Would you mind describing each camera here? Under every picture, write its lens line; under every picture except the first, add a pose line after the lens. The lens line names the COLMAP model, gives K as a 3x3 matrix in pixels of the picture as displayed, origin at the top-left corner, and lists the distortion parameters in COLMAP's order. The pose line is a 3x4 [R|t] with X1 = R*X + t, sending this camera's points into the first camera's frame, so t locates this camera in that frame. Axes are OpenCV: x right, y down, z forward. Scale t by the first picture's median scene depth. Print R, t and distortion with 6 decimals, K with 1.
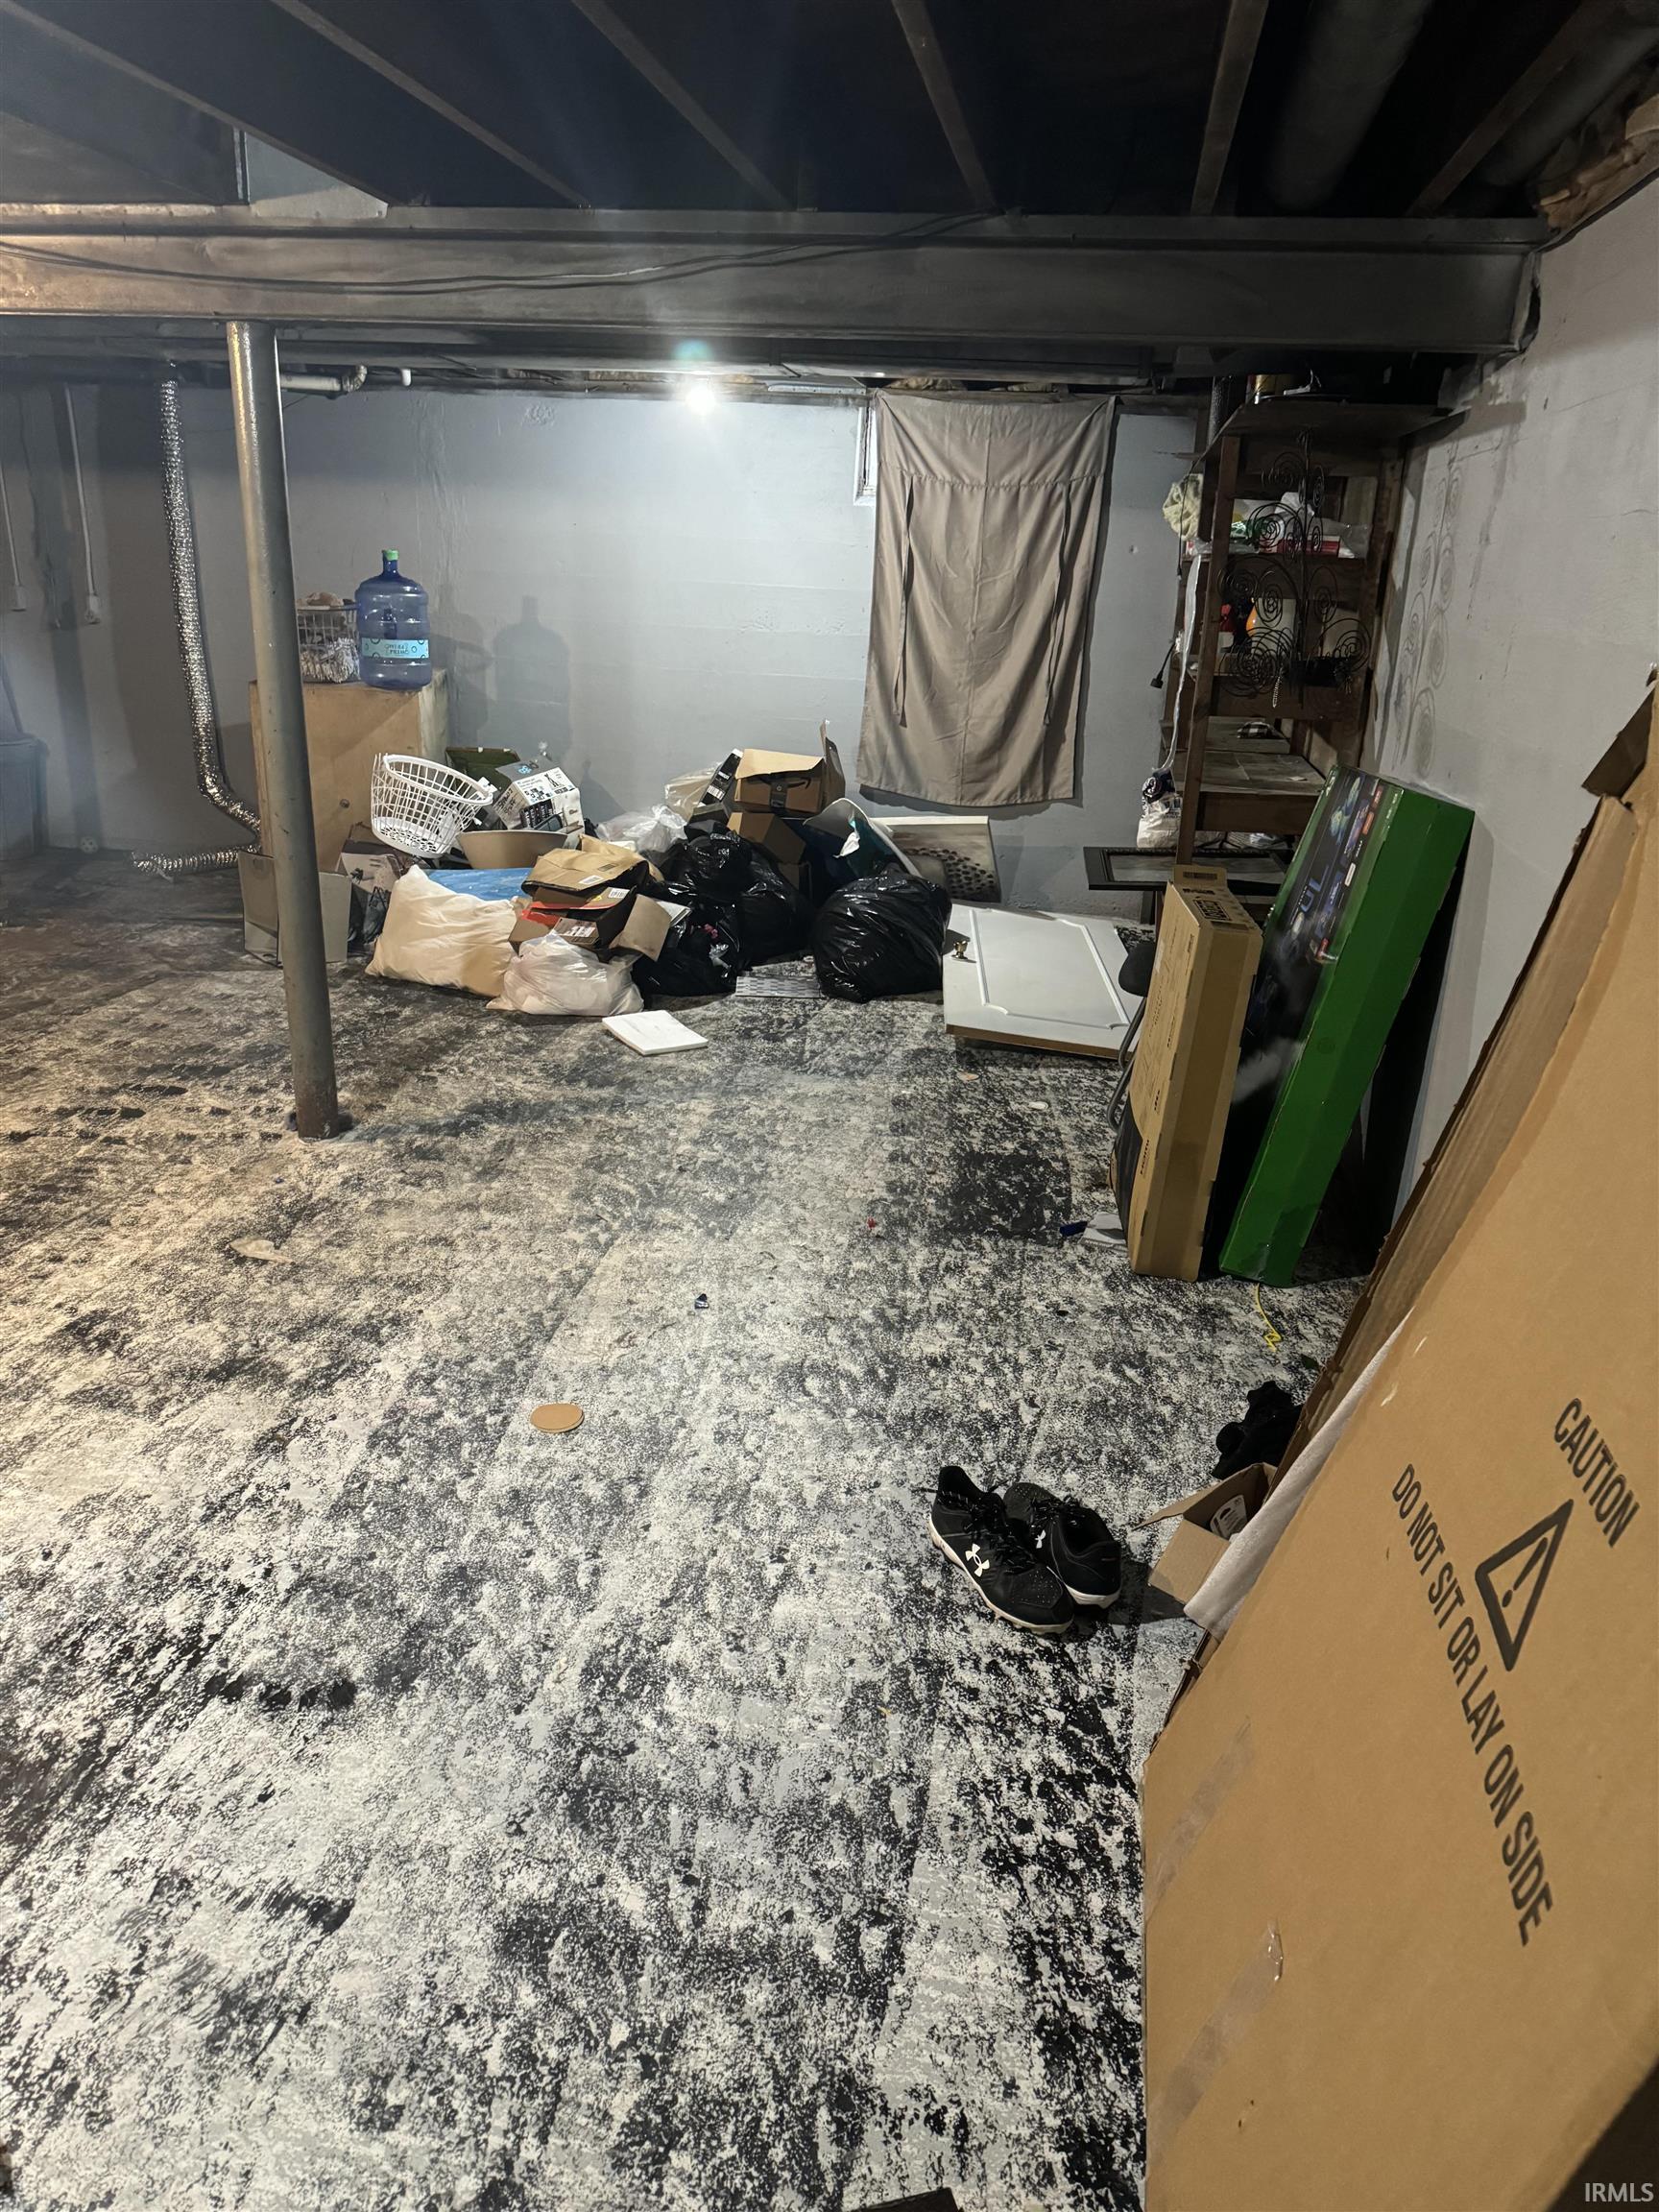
lens RADIAL K [[1534.7, 0, 829.5], [0, 1534.7, 1106.0], [0, 0, 1]] dist [0.128898, -0.252058]
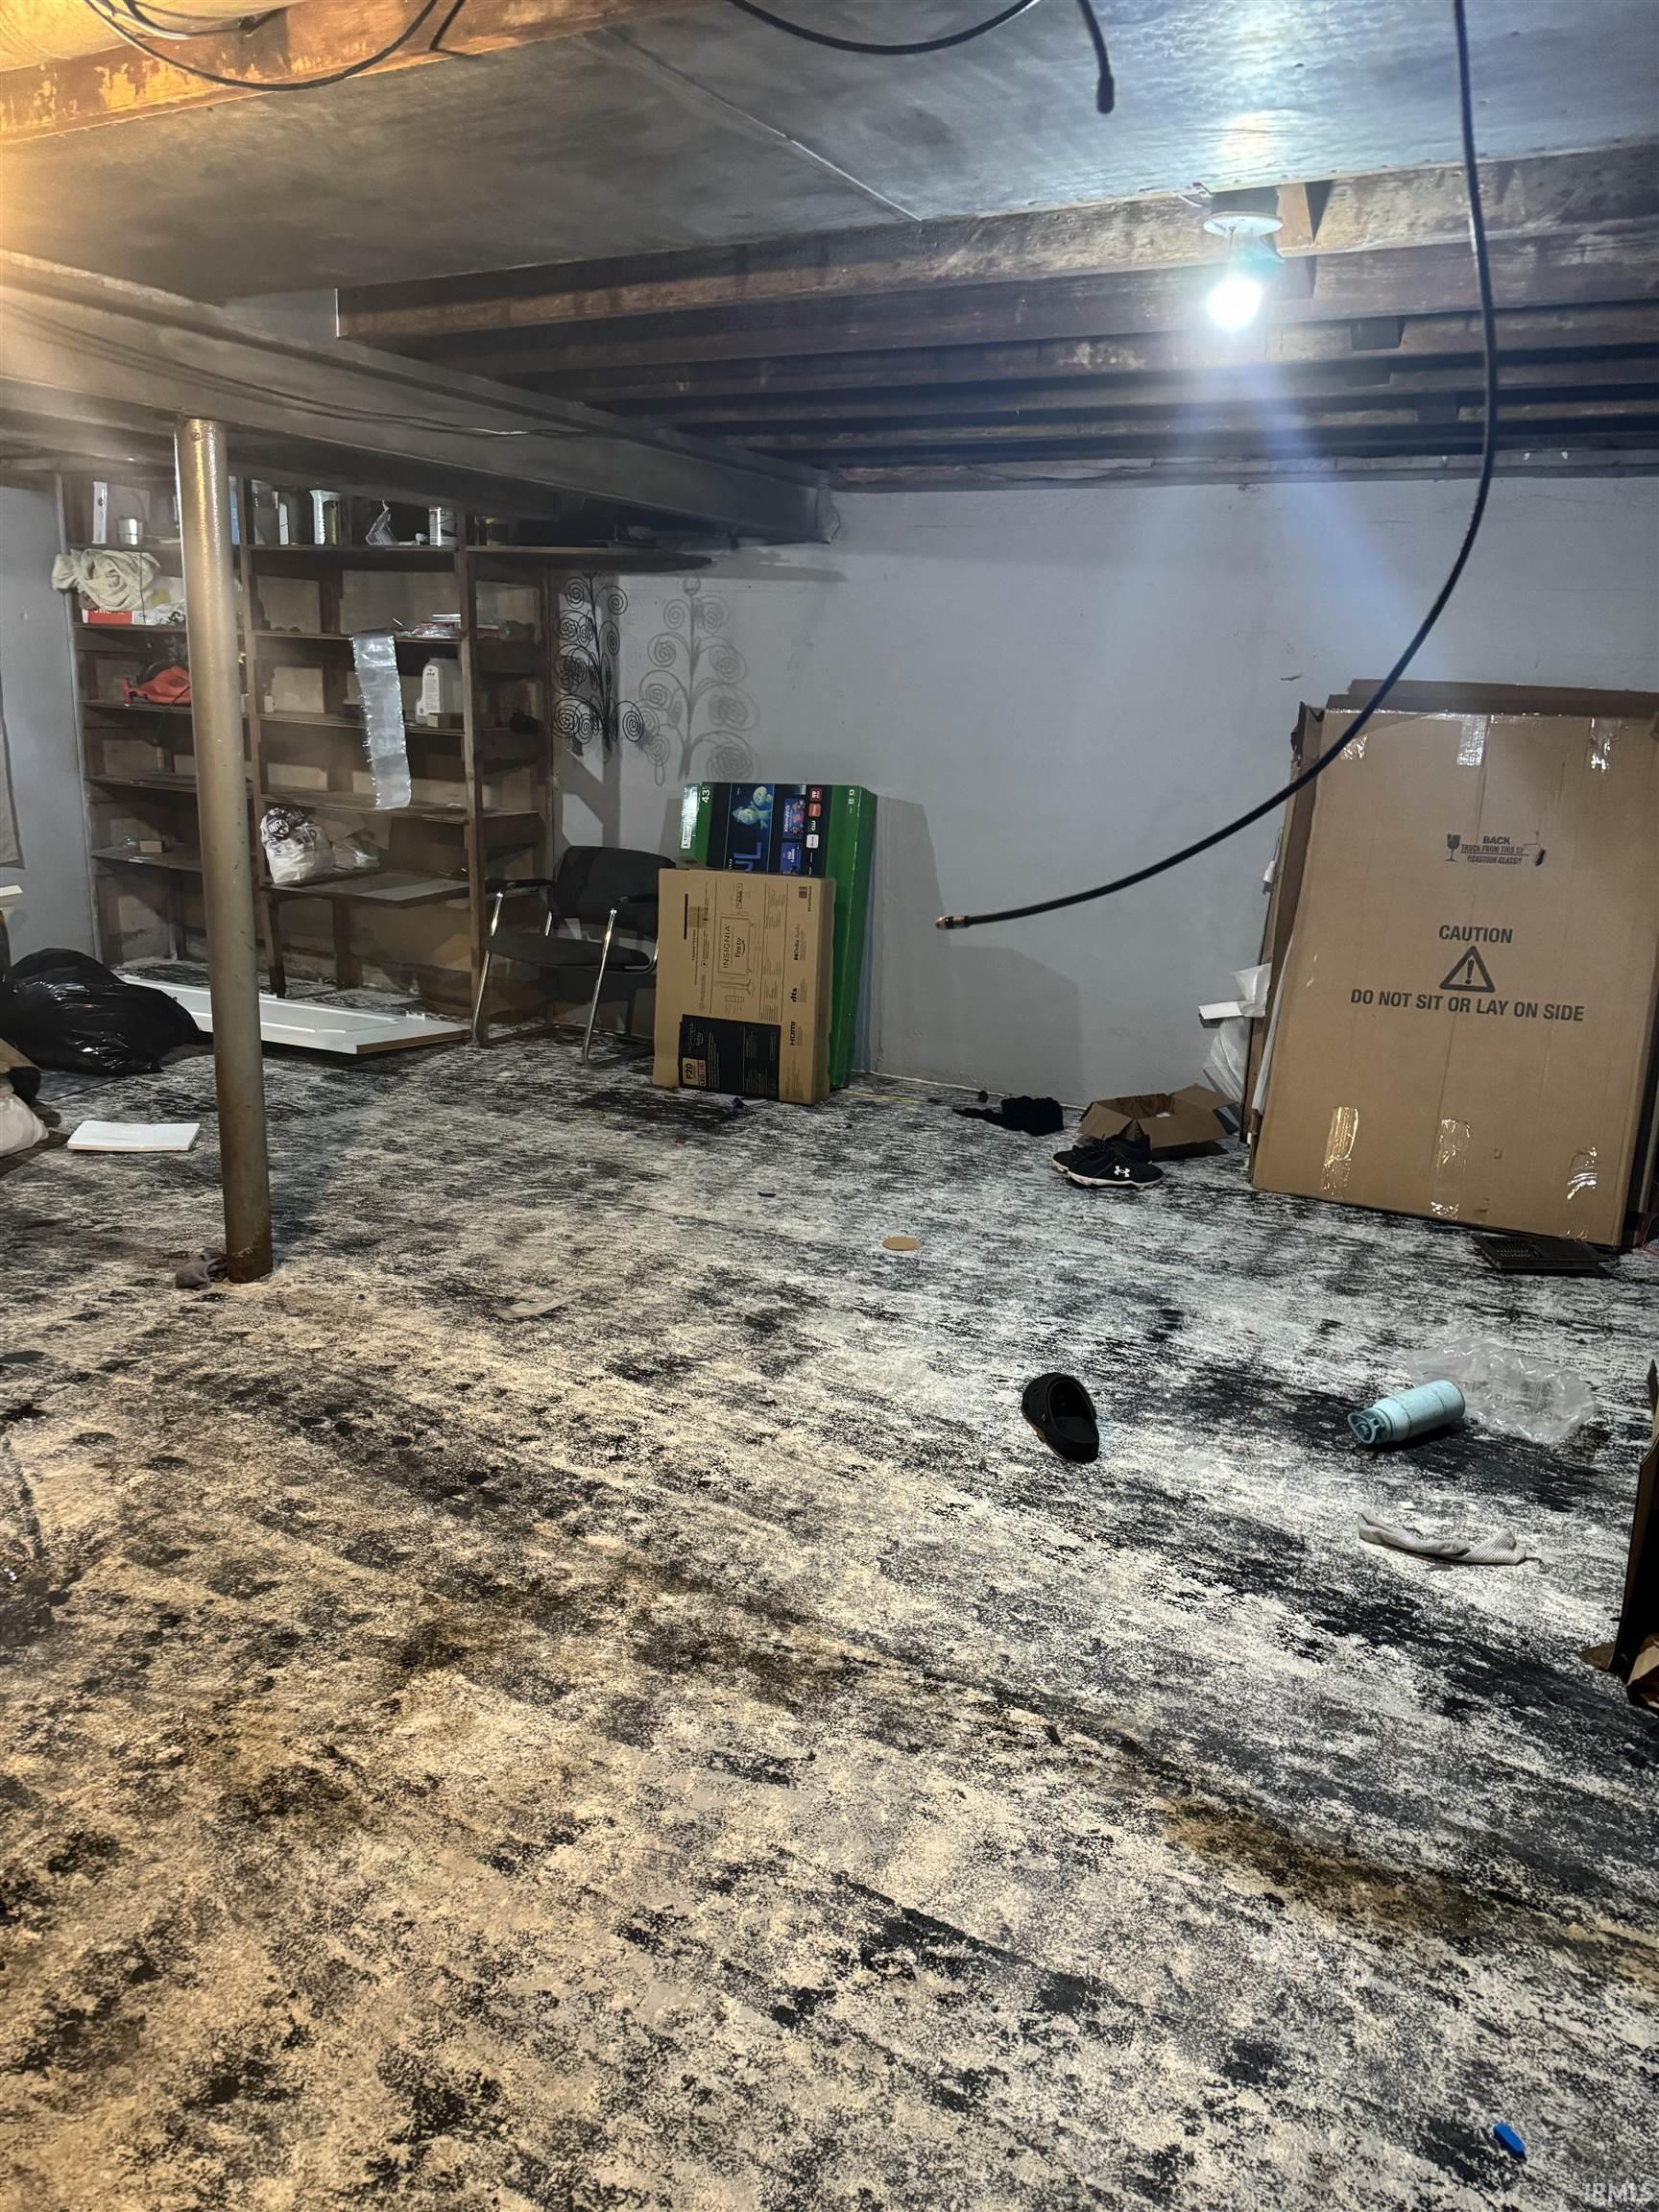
lens RADIAL K [[1534.7, 0, 829.5], [0, 1534.7, 1106.0], [0, 0, 1]] dist [0.128898, -0.252058]
pose [[0.333460, -0.278430, 0.900711, -1.362291], [0.289932, 0.939380, 0.183045, -0.193193], [-0.897075, 0.200107, 0.393971, 0.420876]]
